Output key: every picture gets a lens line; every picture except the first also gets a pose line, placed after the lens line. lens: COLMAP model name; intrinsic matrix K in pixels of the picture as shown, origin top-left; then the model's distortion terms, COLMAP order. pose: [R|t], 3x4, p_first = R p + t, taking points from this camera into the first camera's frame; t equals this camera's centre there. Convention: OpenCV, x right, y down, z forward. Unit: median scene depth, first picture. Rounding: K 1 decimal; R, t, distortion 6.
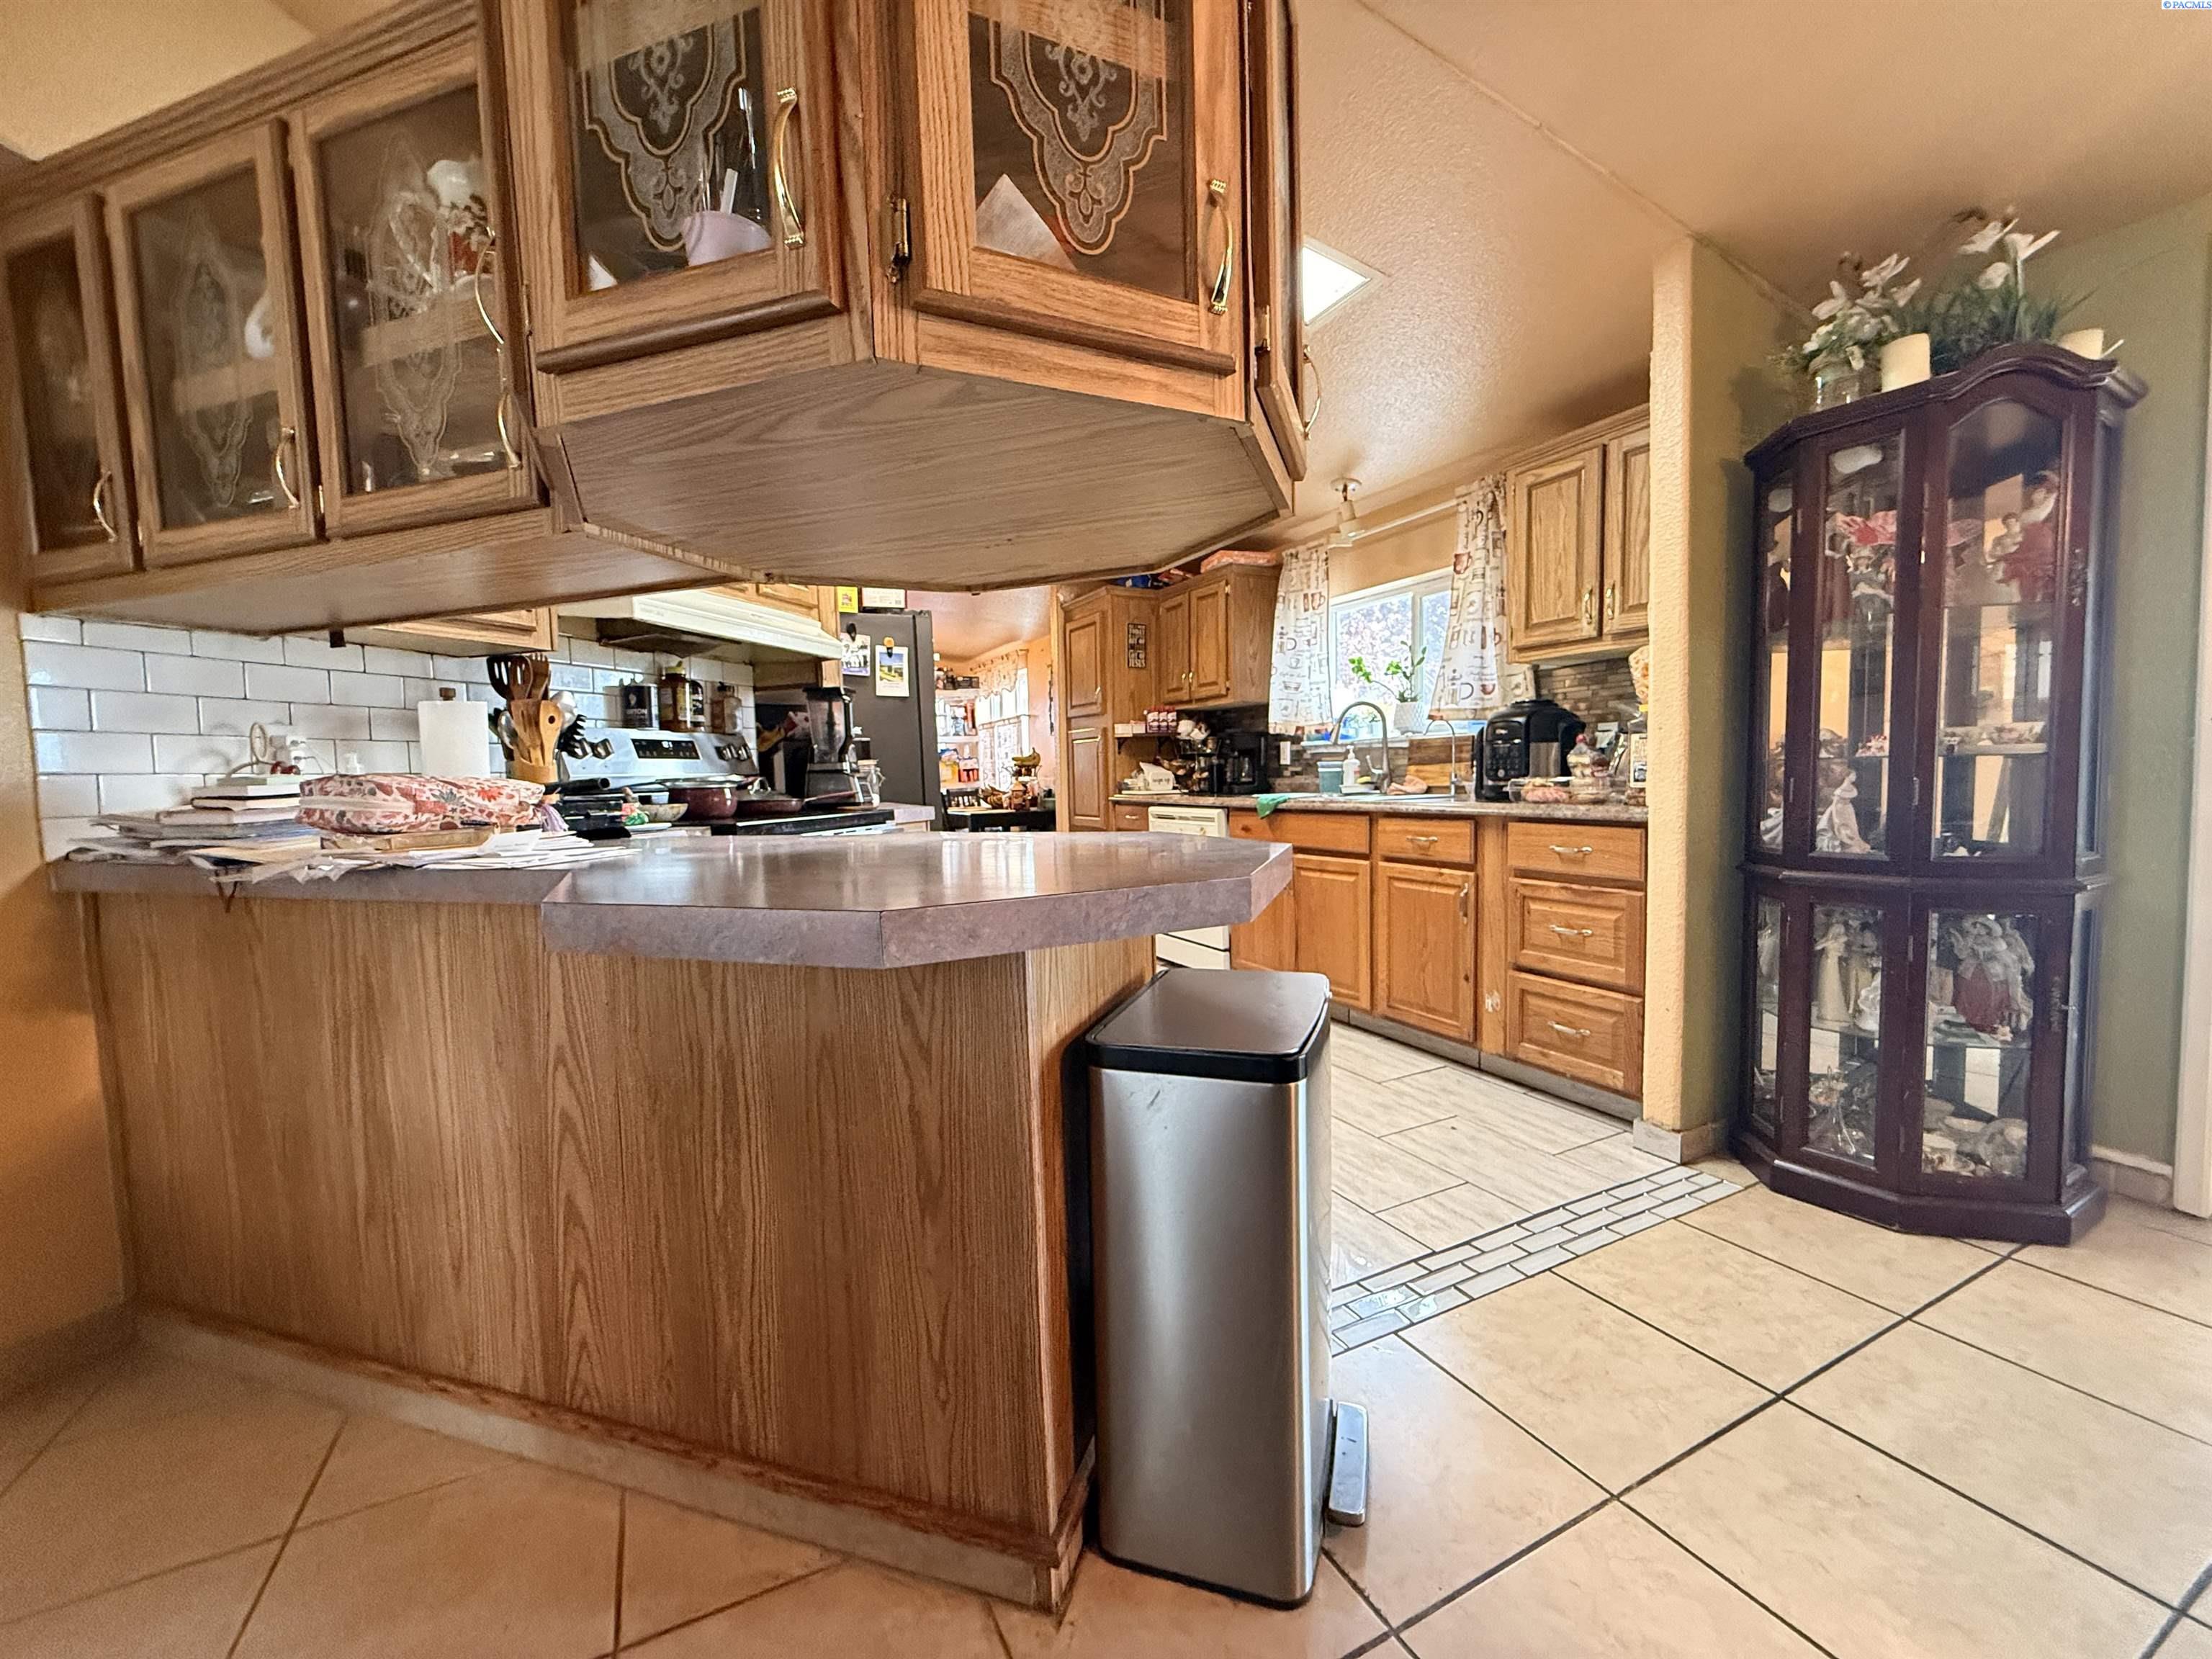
lens RADIAL K [[880.0, 0, 1106.6], [0, 880.0, 828.2], [0, 0, 1]] dist [0.001712, 0.000844]
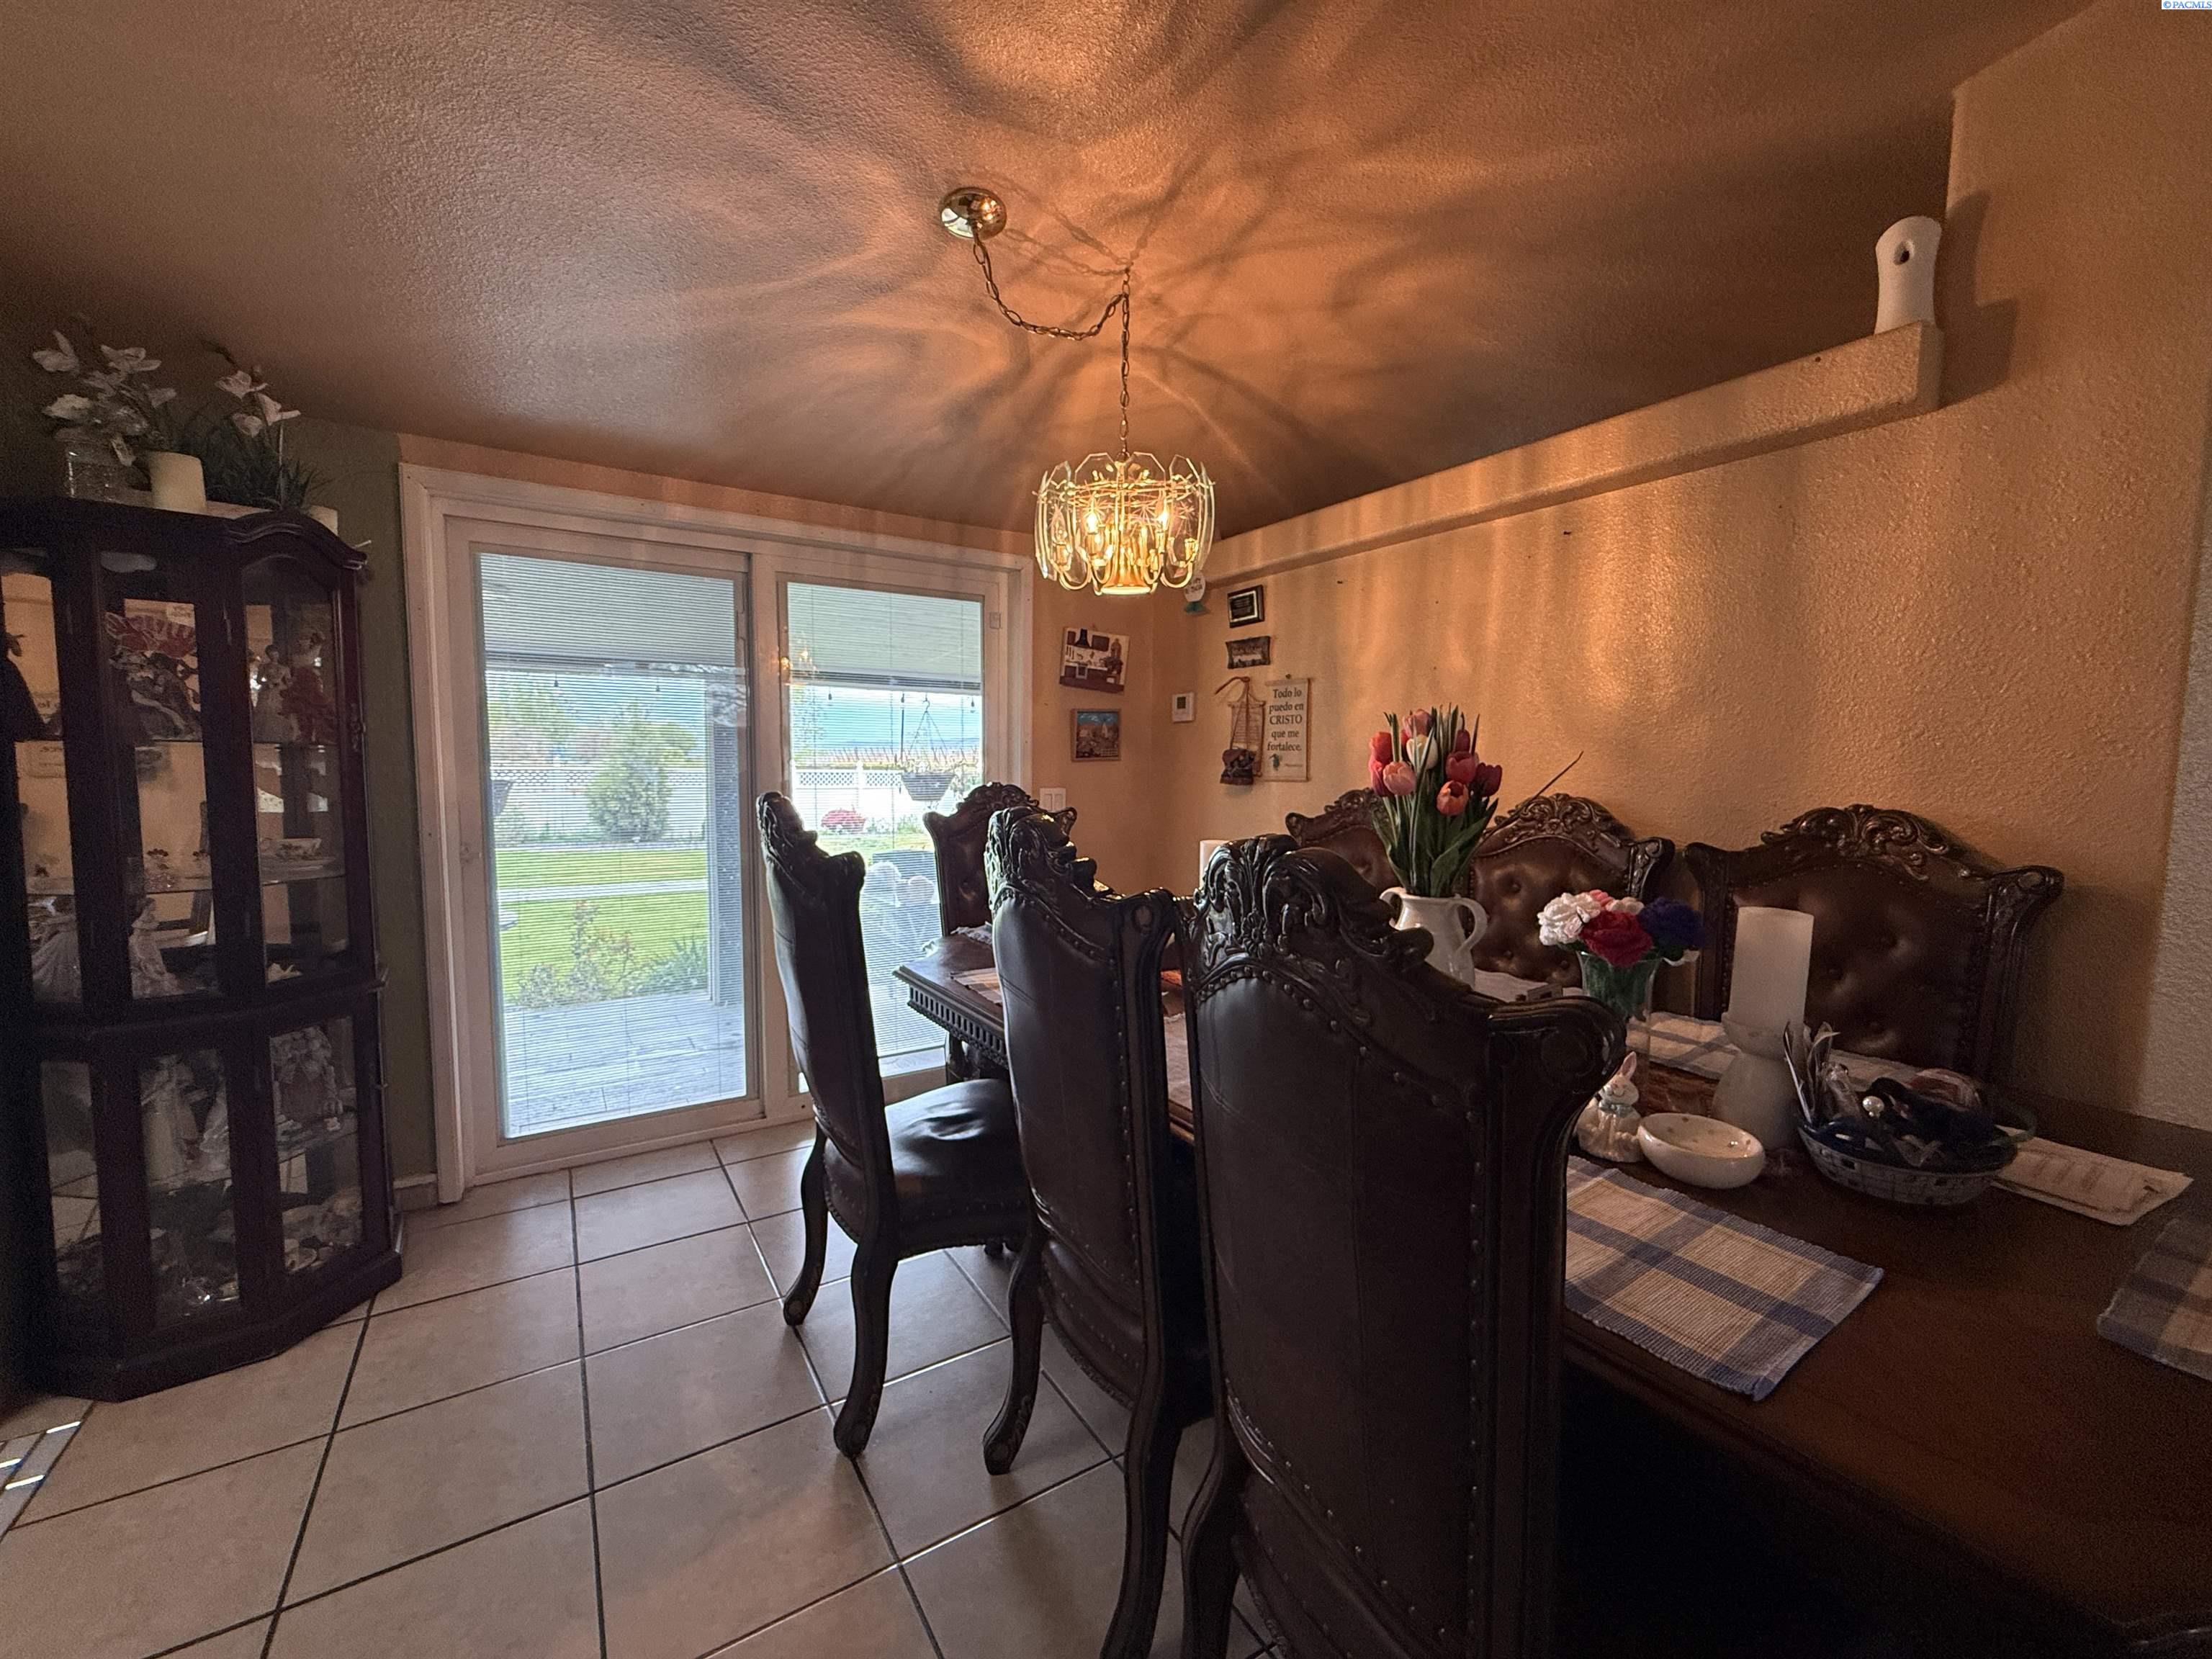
lens RADIAL K [[880.0, 0, 1104.1], [0, 880.0, 832.1], [0, 0, 1]] dist [0.001712, 0.000844]
pose [[-0.094772, -0.051476, 0.994167, -0.163397], [0.050153, 0.997147, 0.056411, -0.146667], [-0.994235, 0.055207, -0.091920, 0.108011]]
